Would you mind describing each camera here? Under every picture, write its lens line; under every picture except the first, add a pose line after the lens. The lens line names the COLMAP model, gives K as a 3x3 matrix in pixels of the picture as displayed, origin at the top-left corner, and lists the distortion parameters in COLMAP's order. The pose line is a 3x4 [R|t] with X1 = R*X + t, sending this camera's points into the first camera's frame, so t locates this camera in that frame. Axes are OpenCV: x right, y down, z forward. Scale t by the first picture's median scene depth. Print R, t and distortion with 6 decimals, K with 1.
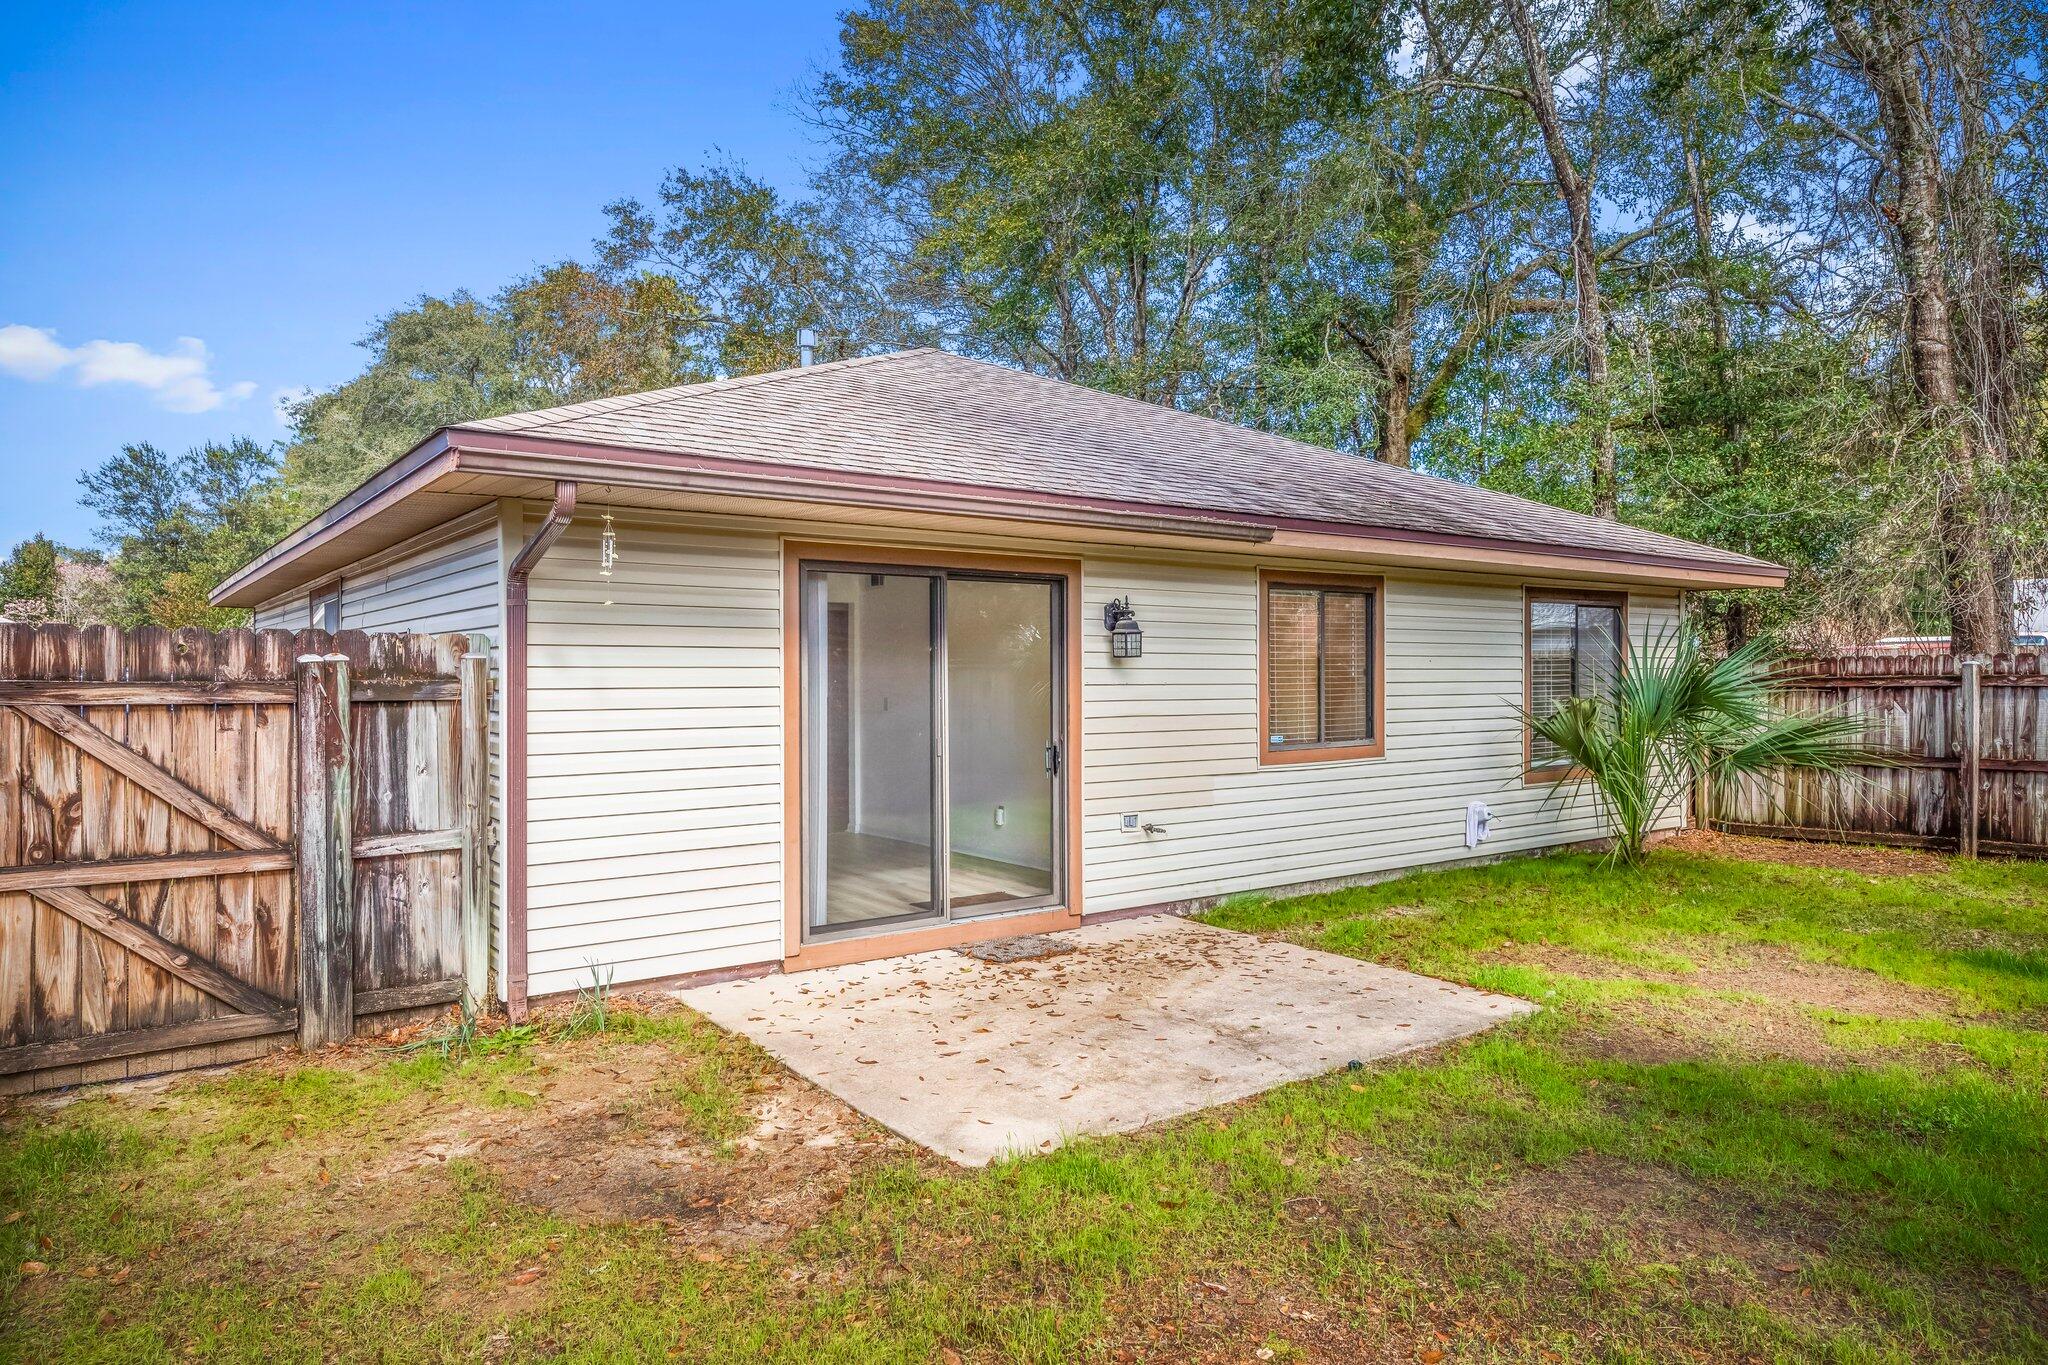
lens RADIAL K [[1254.0, 0, 1017.8], [0, 1254.0, 680.9], [0, 0, 1]] dist [0.000670, -0.000130]
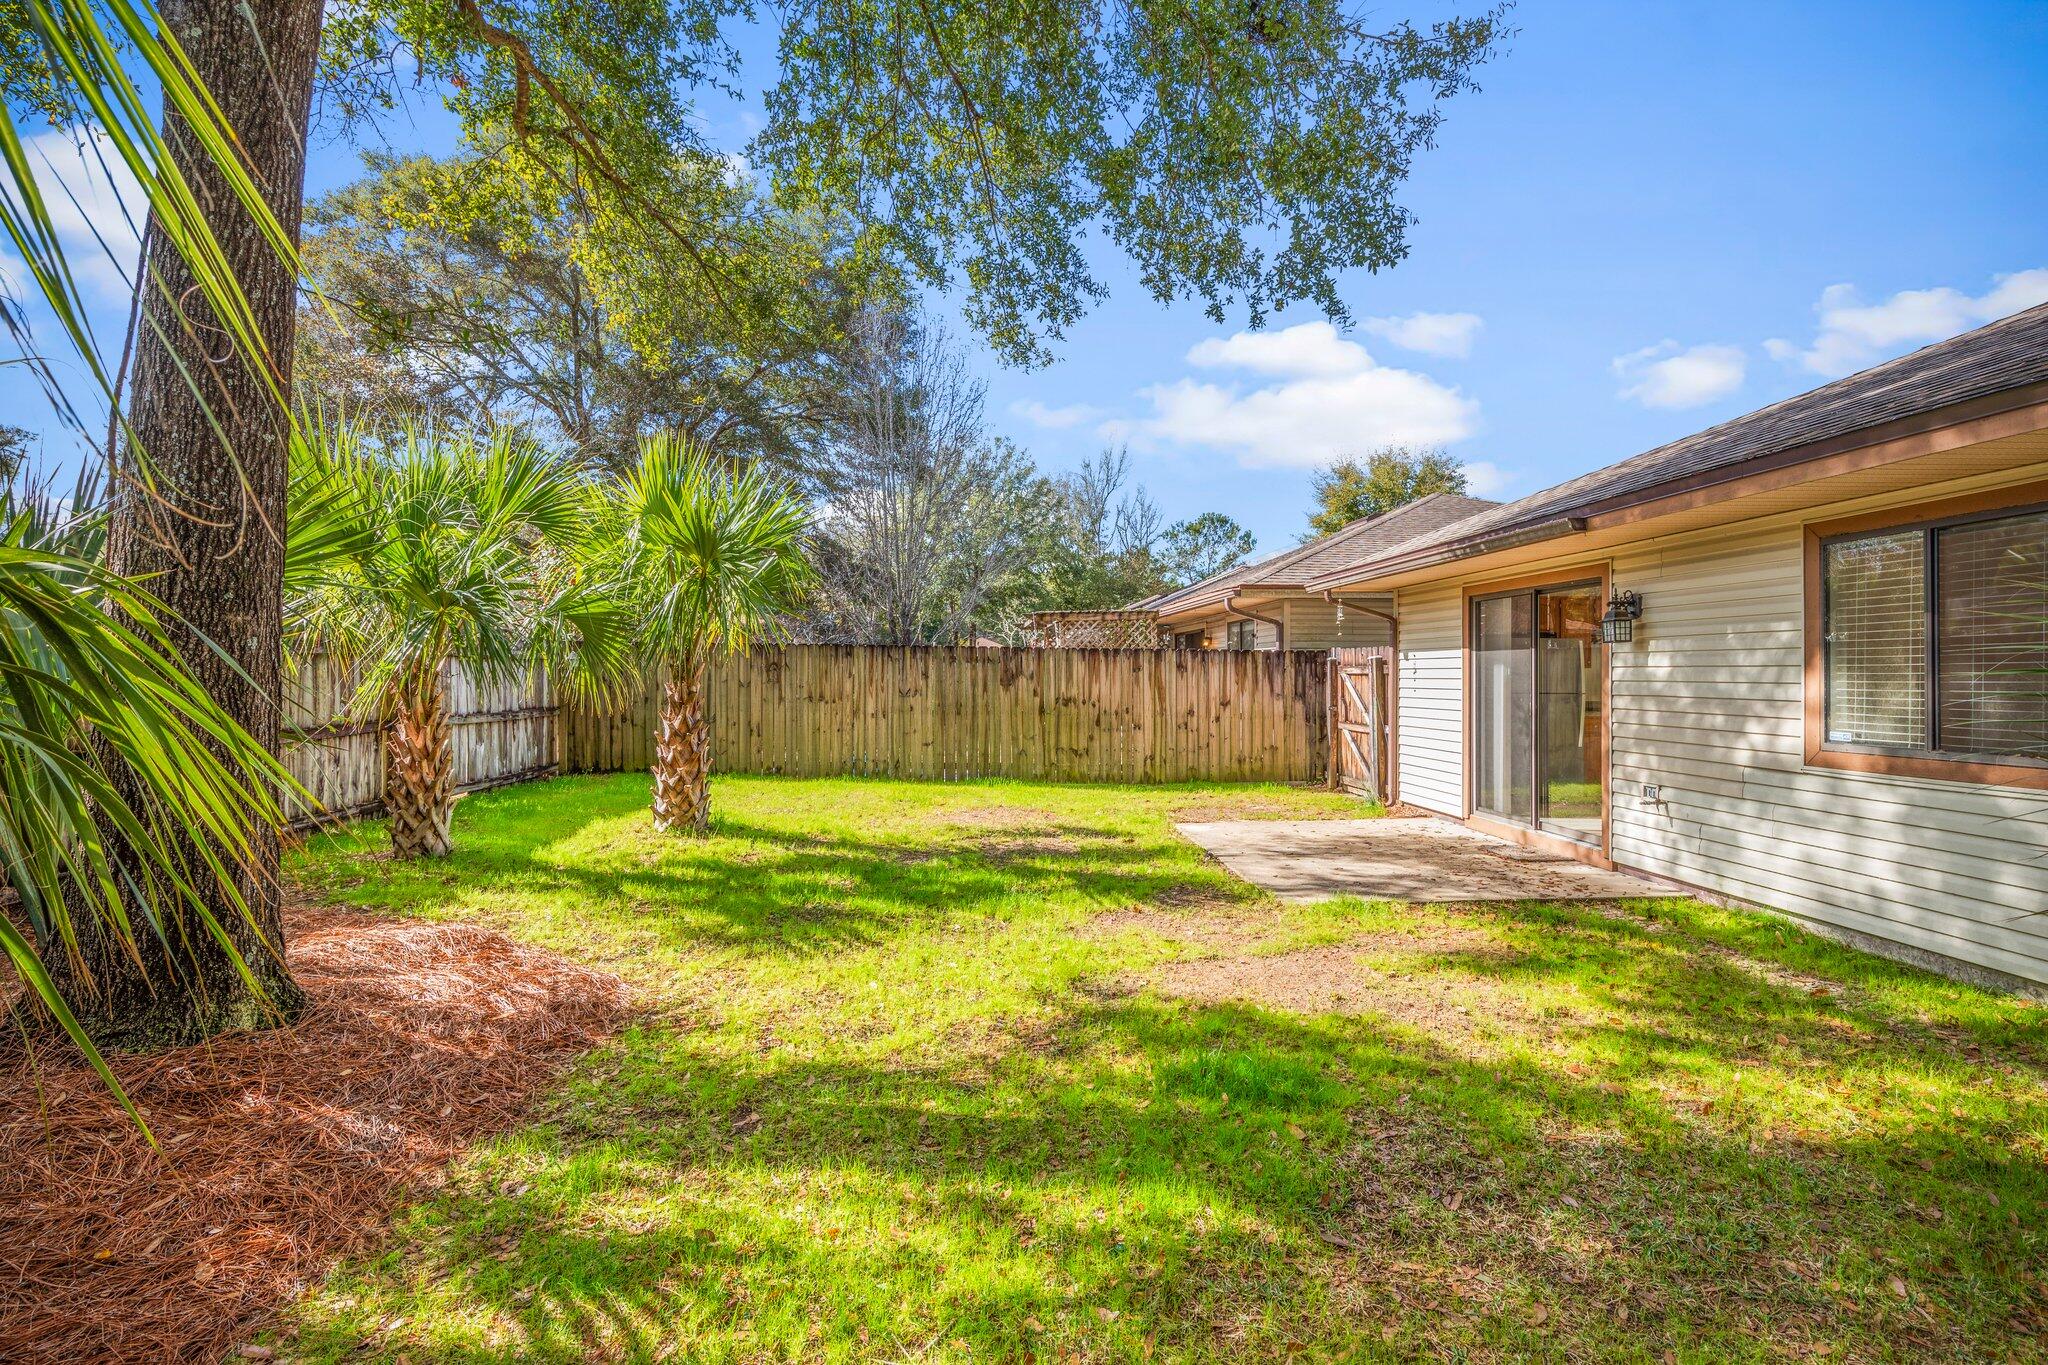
lens RADIAL K [[943.5, 0, 1026.3], [0, 943.5, 694.6], [0, 0, 1]] dist [0.003307, -0.000715]
pose [[-0.532046, 0.019419, -0.846493, 0.970644], [-0.006197, 0.999621, 0.026827, 0.007518], [0.846693, 0.019519, -0.531724, 0.887188]]
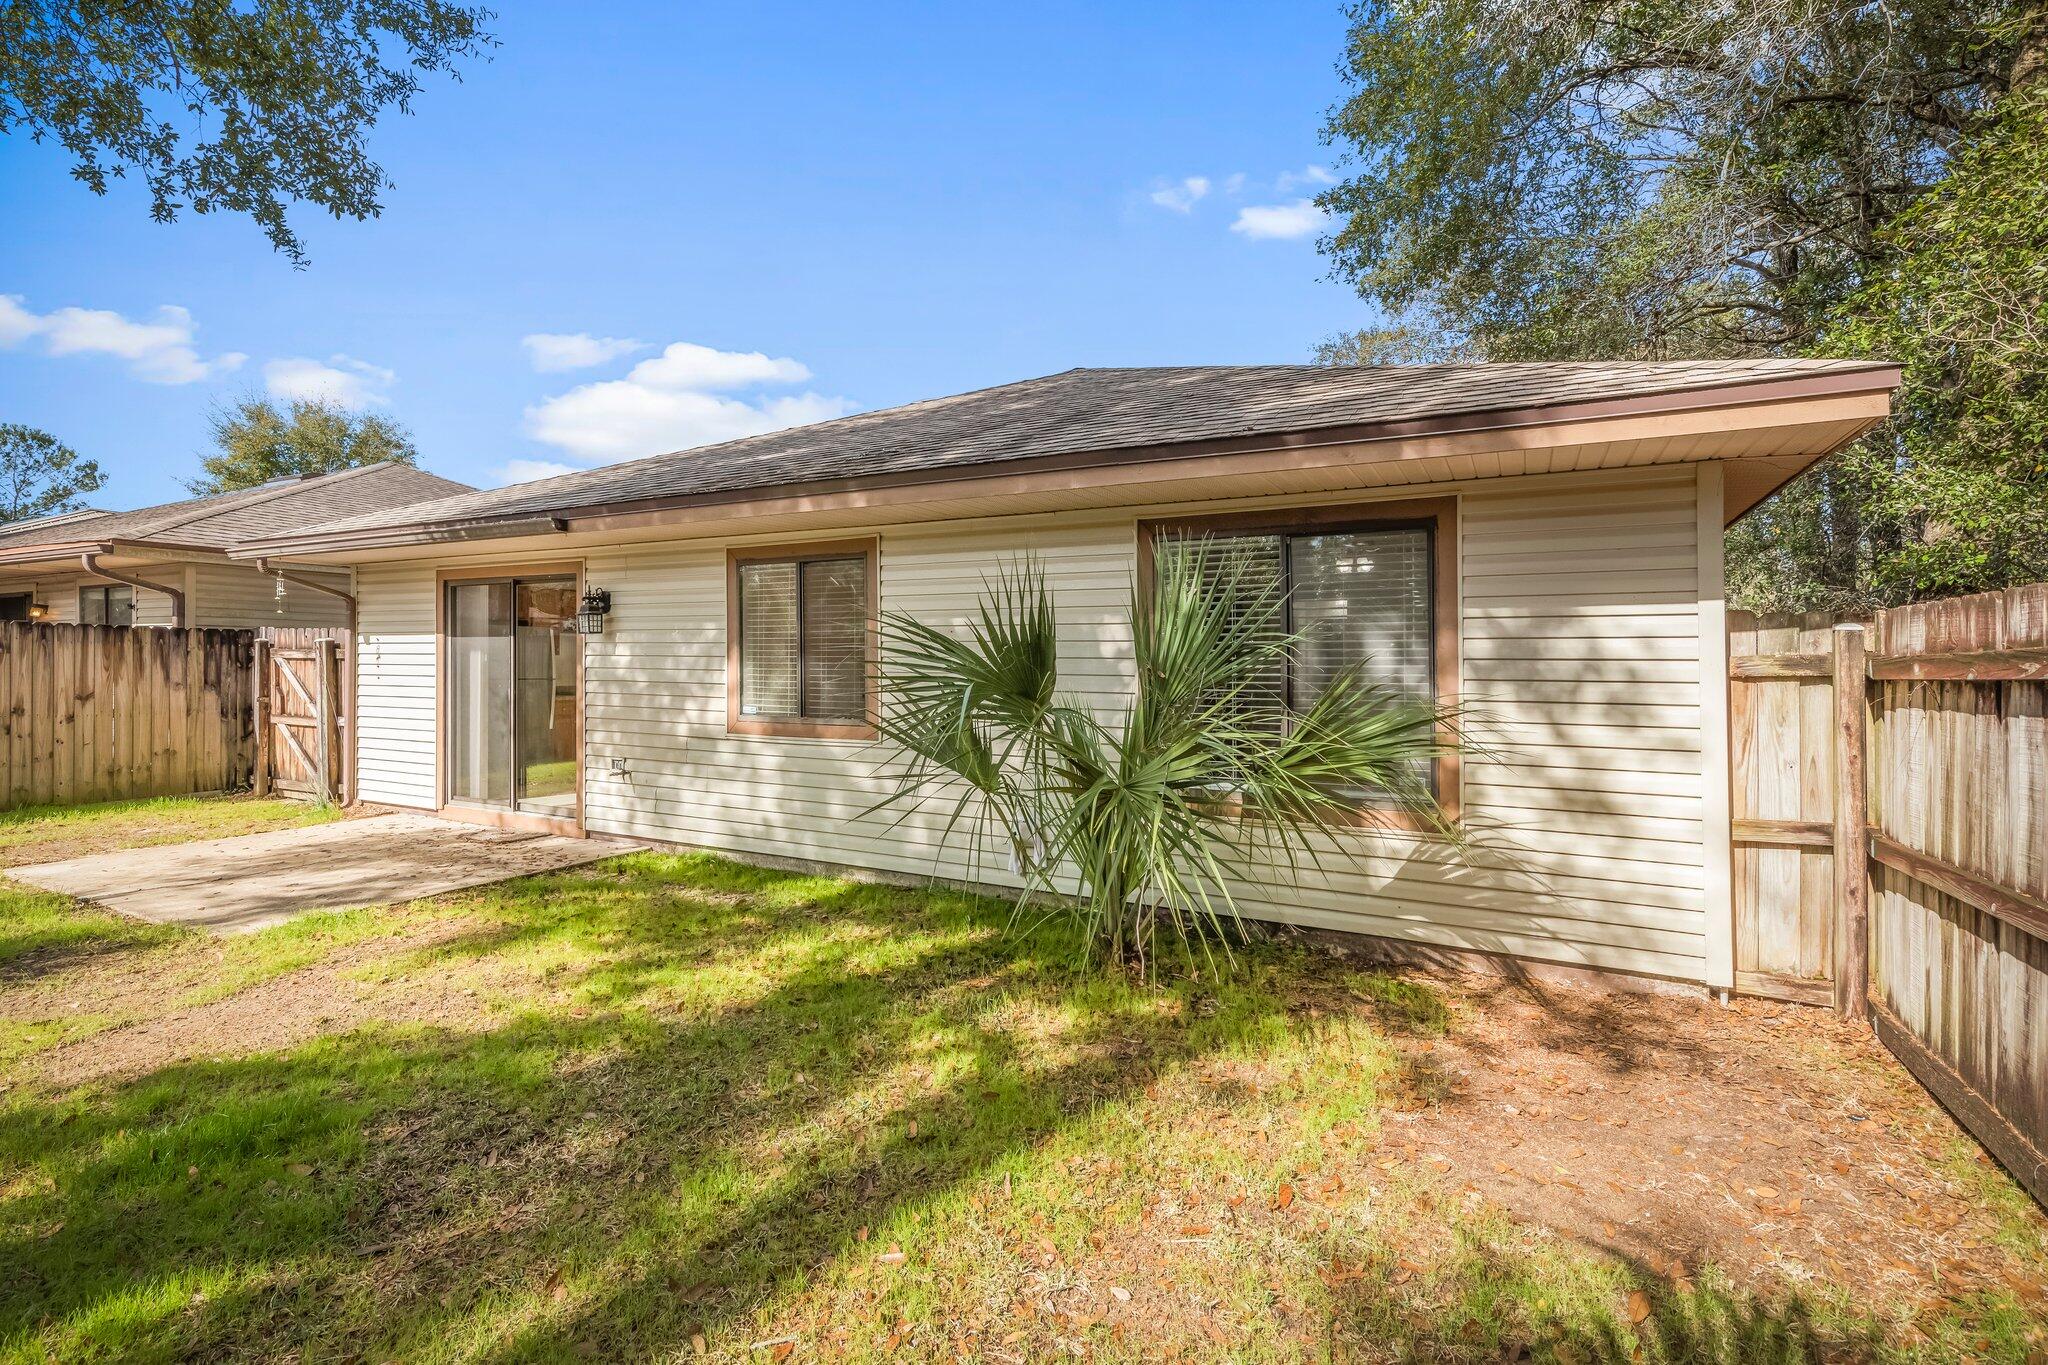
lens RADIAL K [[929.1, 0, 1036.0], [0, 929.1, 664.3], [0, 0, 1]] dist [0.000875, -0.000085]
pose [[0.446617, 0.005443, -0.894708, 1.004846], [-0.016327, 0.999865, -0.002068, 0.006035], [0.894576, 0.015531, 0.446646, 0.870594]]
